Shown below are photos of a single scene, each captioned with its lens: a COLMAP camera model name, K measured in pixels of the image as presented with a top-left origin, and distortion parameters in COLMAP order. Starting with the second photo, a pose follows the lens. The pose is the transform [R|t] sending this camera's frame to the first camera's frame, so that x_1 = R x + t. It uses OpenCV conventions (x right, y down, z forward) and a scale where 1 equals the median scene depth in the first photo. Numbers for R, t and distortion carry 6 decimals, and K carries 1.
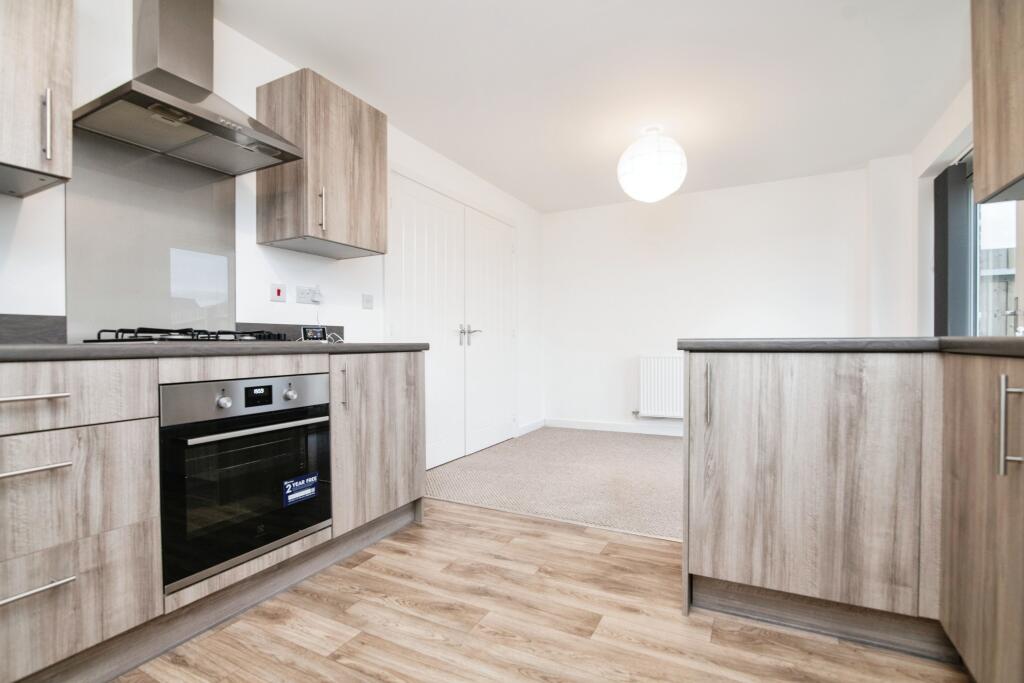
lens RADIAL K [[464.0, 0, 512.0], [0, 464.0, 341.5], [0, 0, 1]] dist [-0.019251, 0.000393]
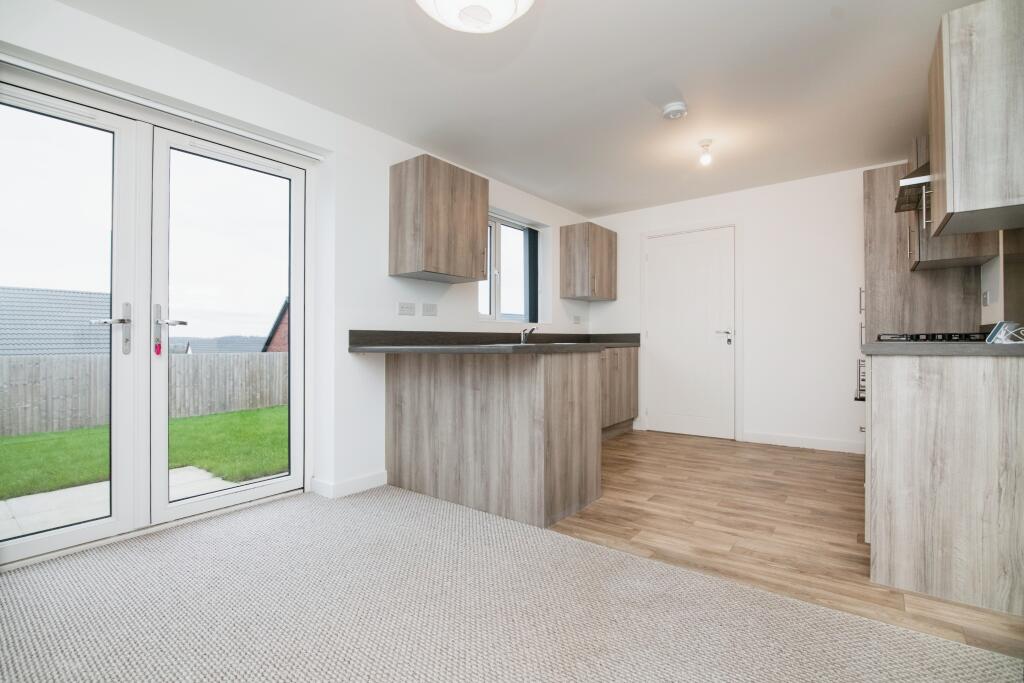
lens RADIAL K [[463.3, 0, 512.0], [0, 463.3, 341.5], [0, 0, 1]] dist [-0.001194, 0.000201]
pose [[-0.984453, 0.015587, 0.174954, 0.380067], [0.014585, 0.999869, -0.007013, -0.009101], [-0.175040, -0.004352, -0.984552, 2.810256]]
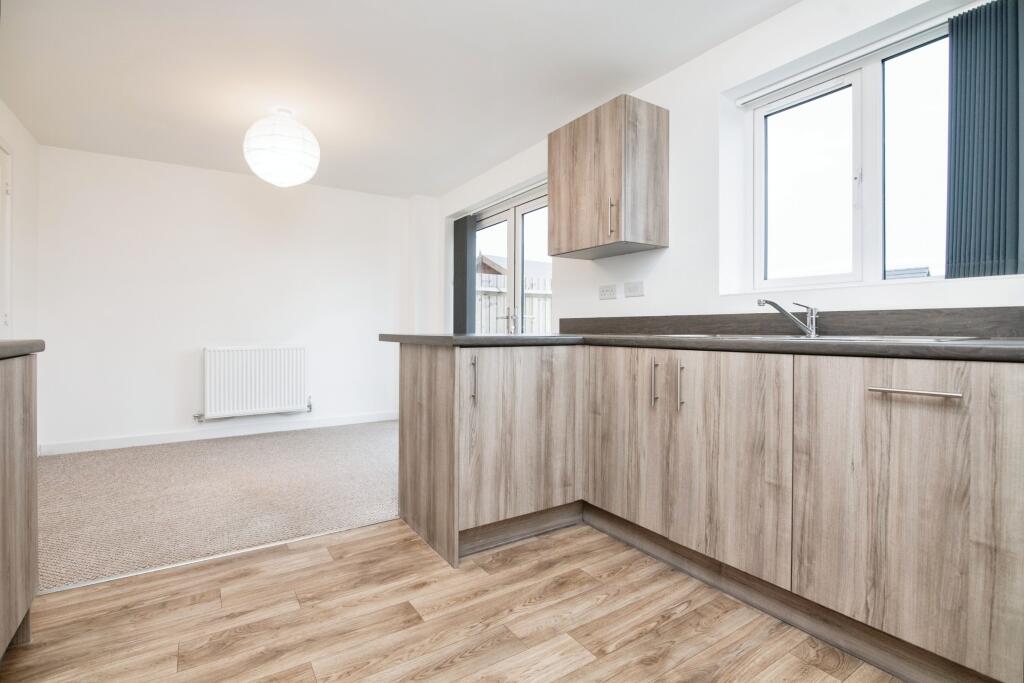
lens RADIAL K [[473.8, 0, 493.7], [0, 473.8, 334.9], [0, 0, 1]] dist [-0.008225, -0.000228]
pose [[0.502436, 0.011574, 0.864537, -0.622945], [-0.015644, 0.999868, -0.004294, -0.001147], [-0.864473, -0.011368, 0.502551, 0.305008]]
